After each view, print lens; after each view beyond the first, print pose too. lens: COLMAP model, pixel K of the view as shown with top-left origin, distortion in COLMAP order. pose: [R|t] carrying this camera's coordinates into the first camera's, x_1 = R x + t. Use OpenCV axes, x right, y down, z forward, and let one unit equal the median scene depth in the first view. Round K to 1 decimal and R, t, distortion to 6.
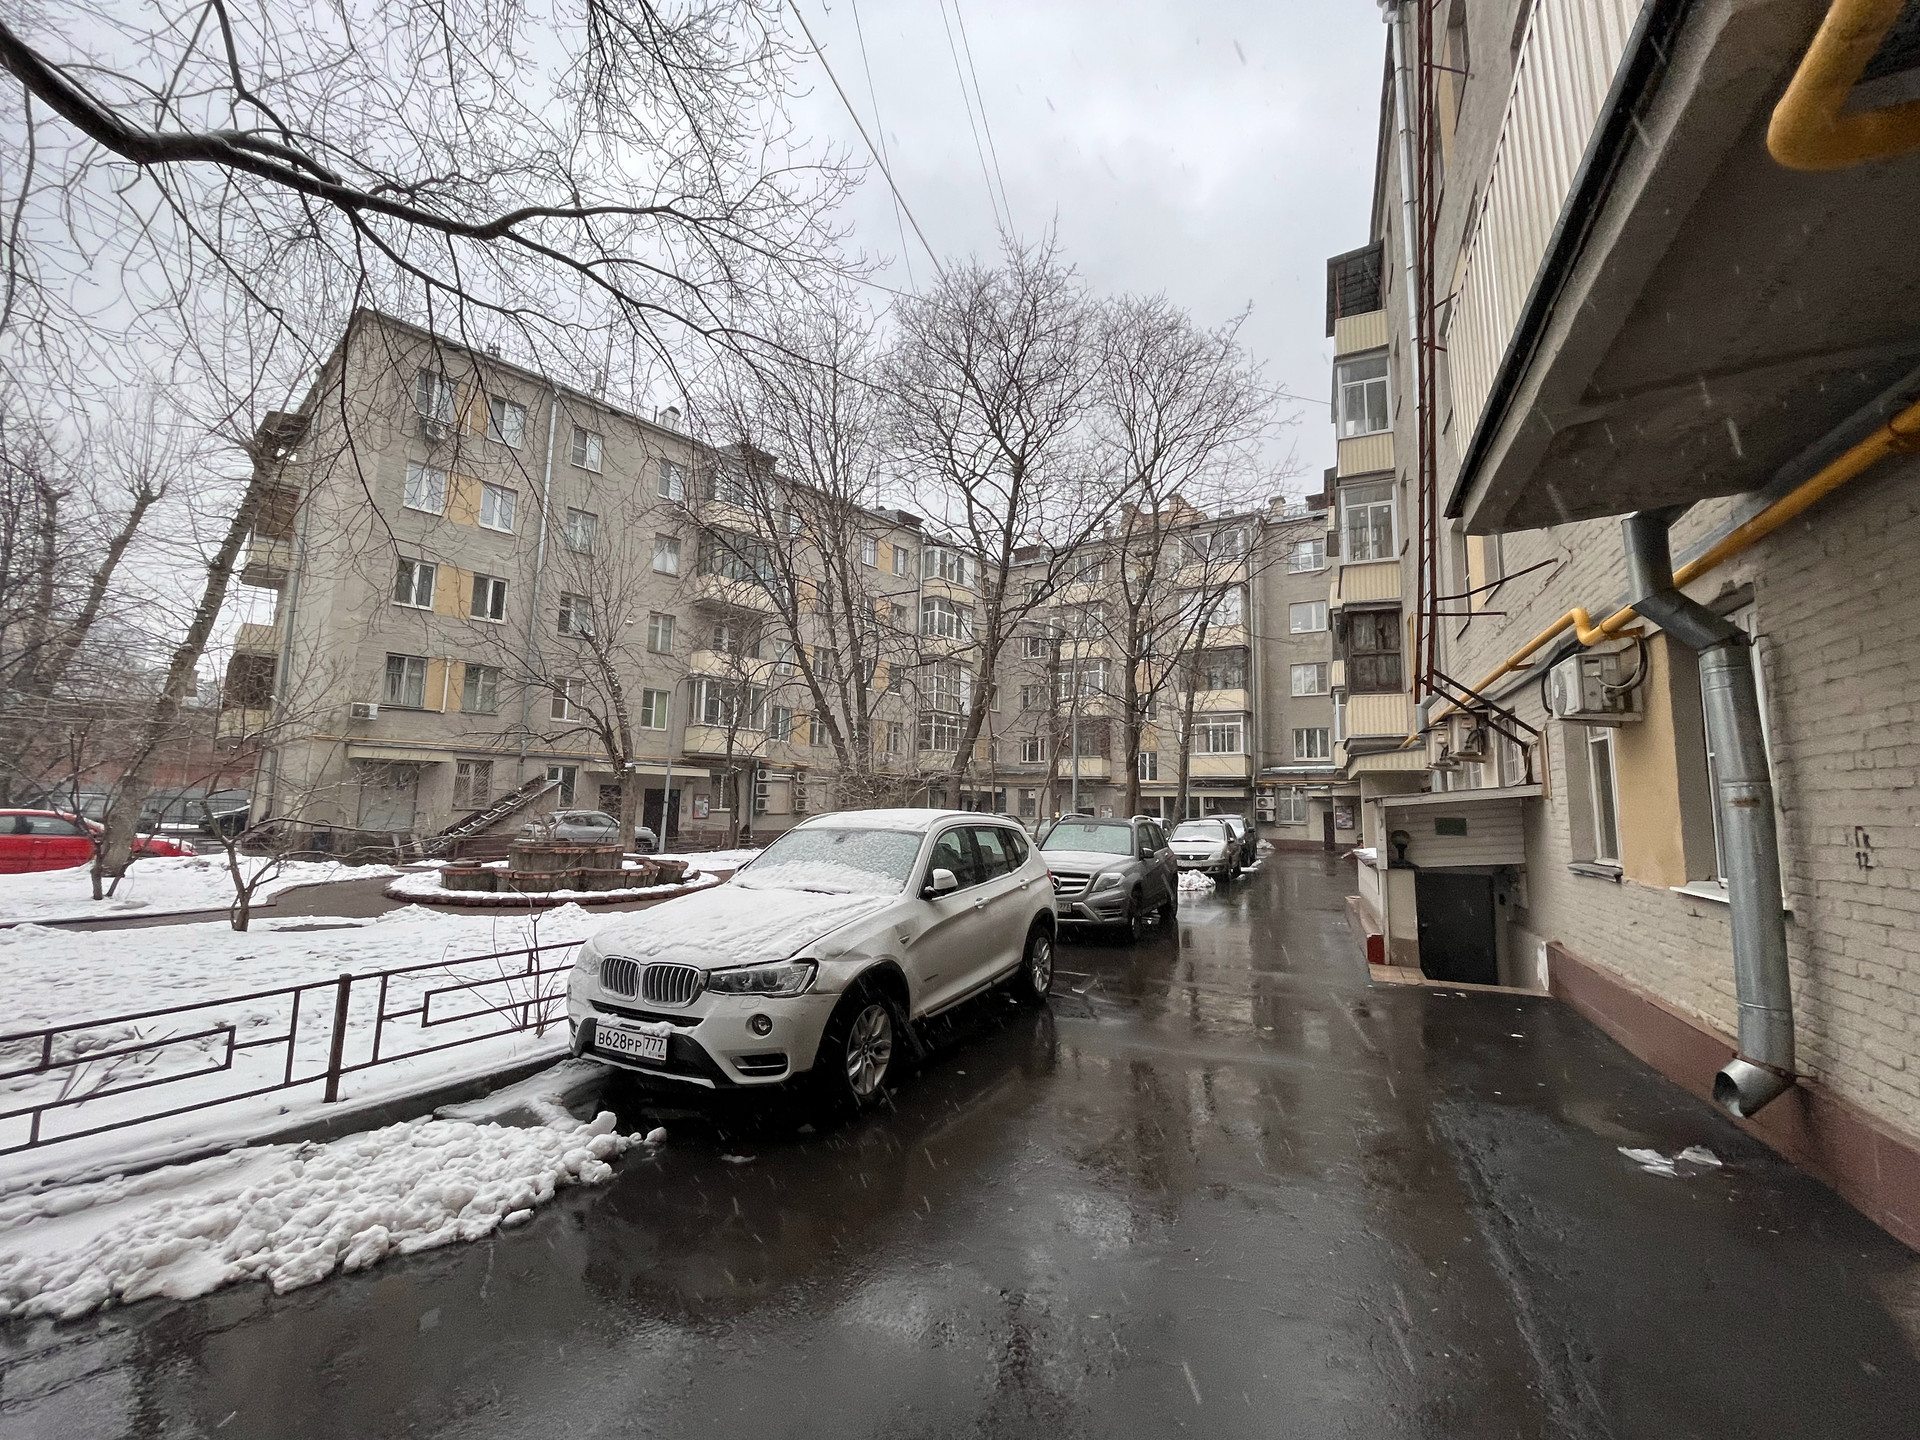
lens RADIAL K [[775.1, 0, 960.0], [0, 775.1, 720.0], [0, 0, 1]] dist [-0.000266, -0.000161]
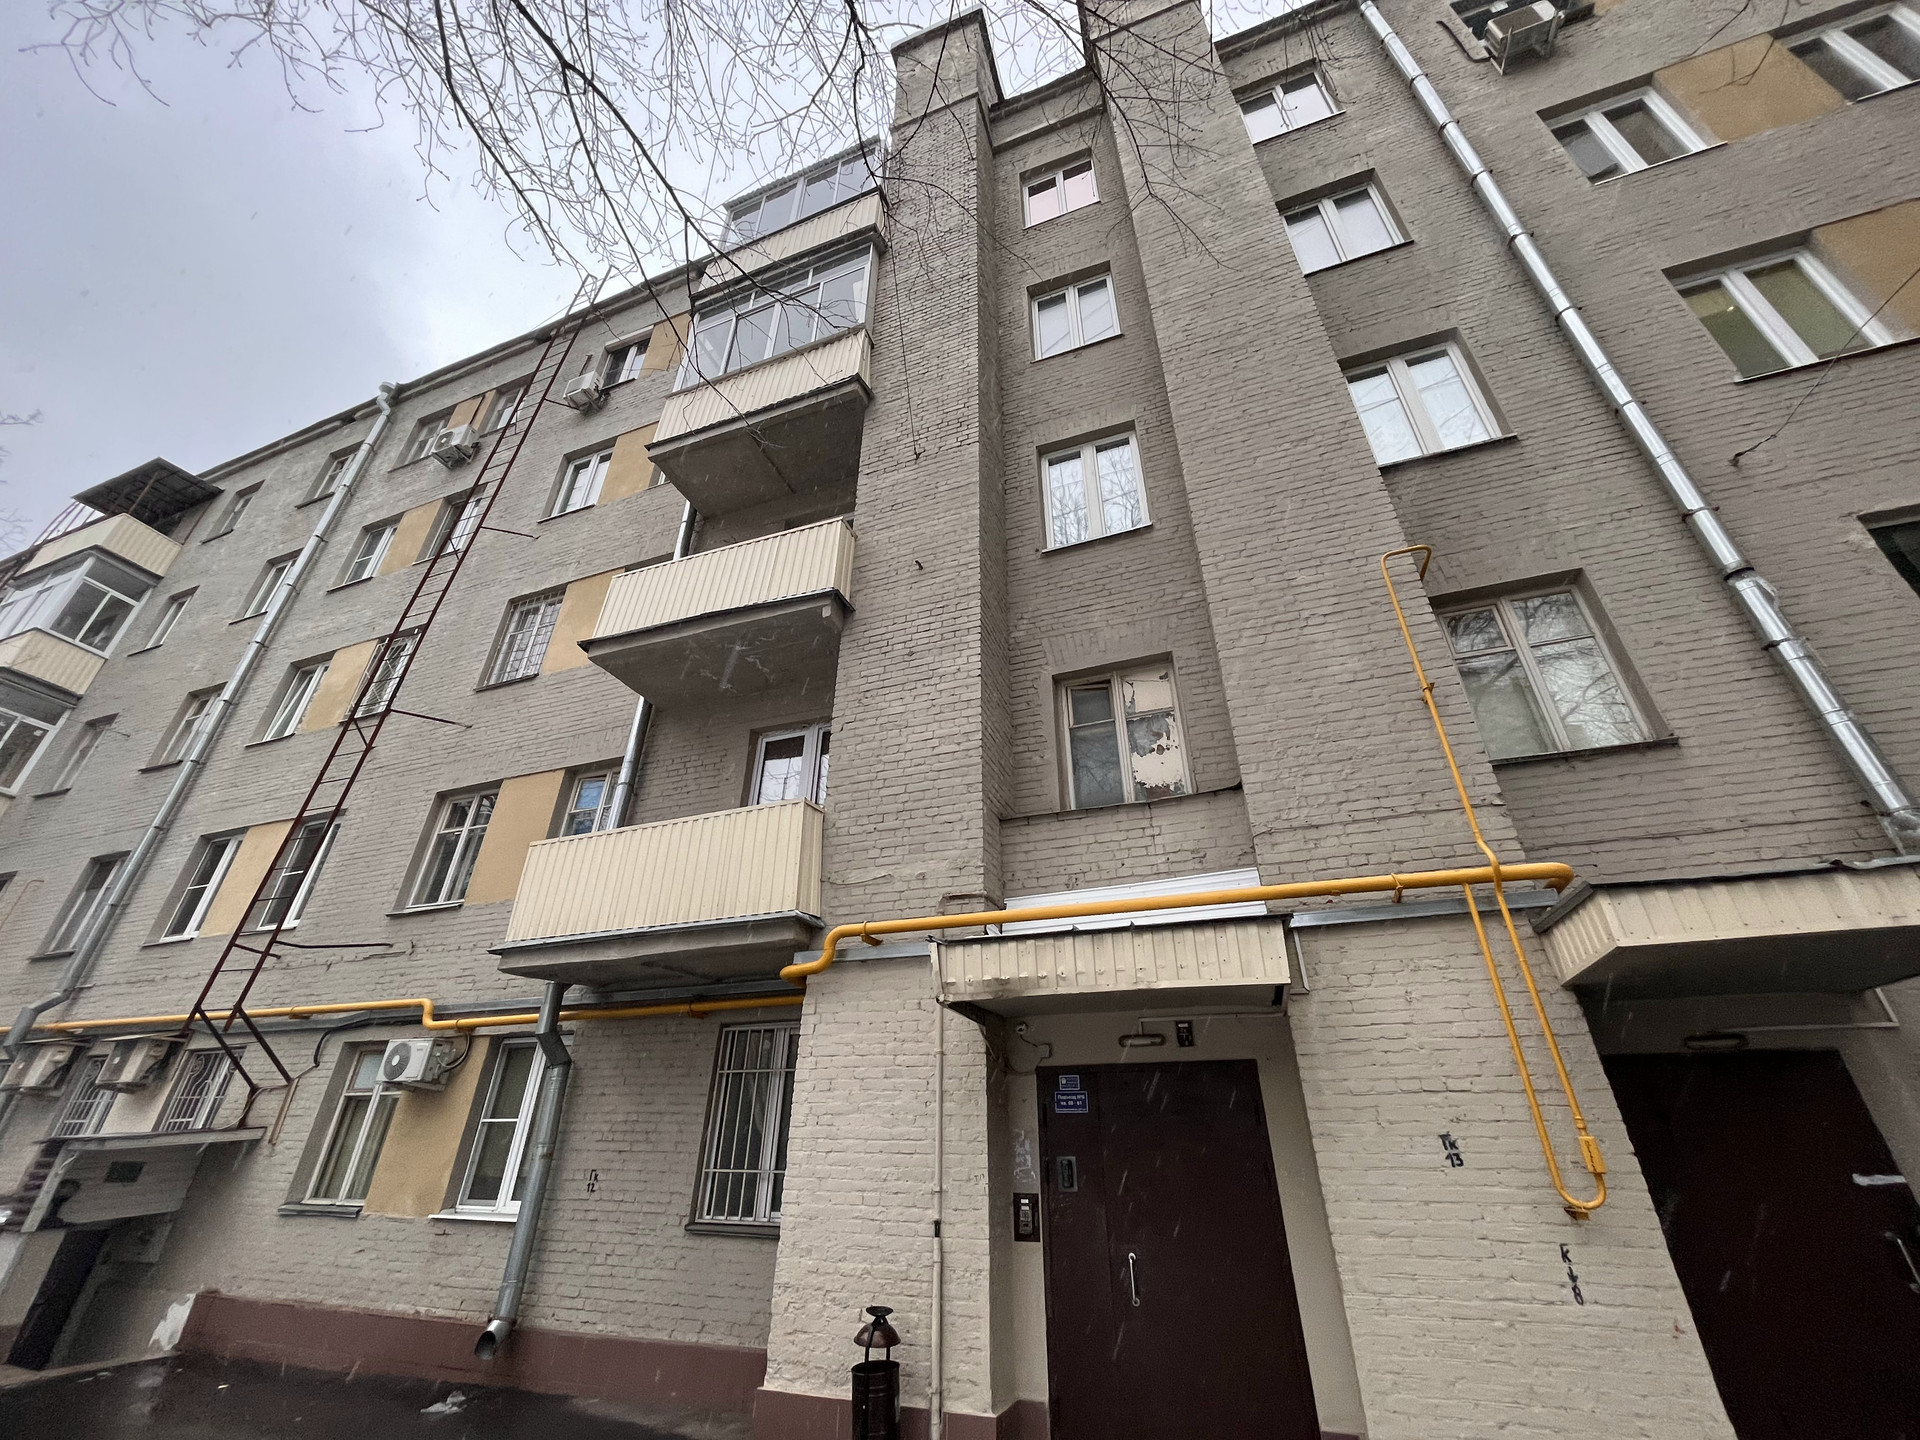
lens RADIAL K [[775.6, 0, 960.0], [0, 775.6, 720.0], [0, 0, 1]] dist [0.001535, 0.000298]
pose [[-0.070378, 0.496289, 0.865300, -1.301371], [-0.131324, 0.855291, -0.501229, 0.011590], [-0.988838, -0.148911, 0.004981, 0.130092]]
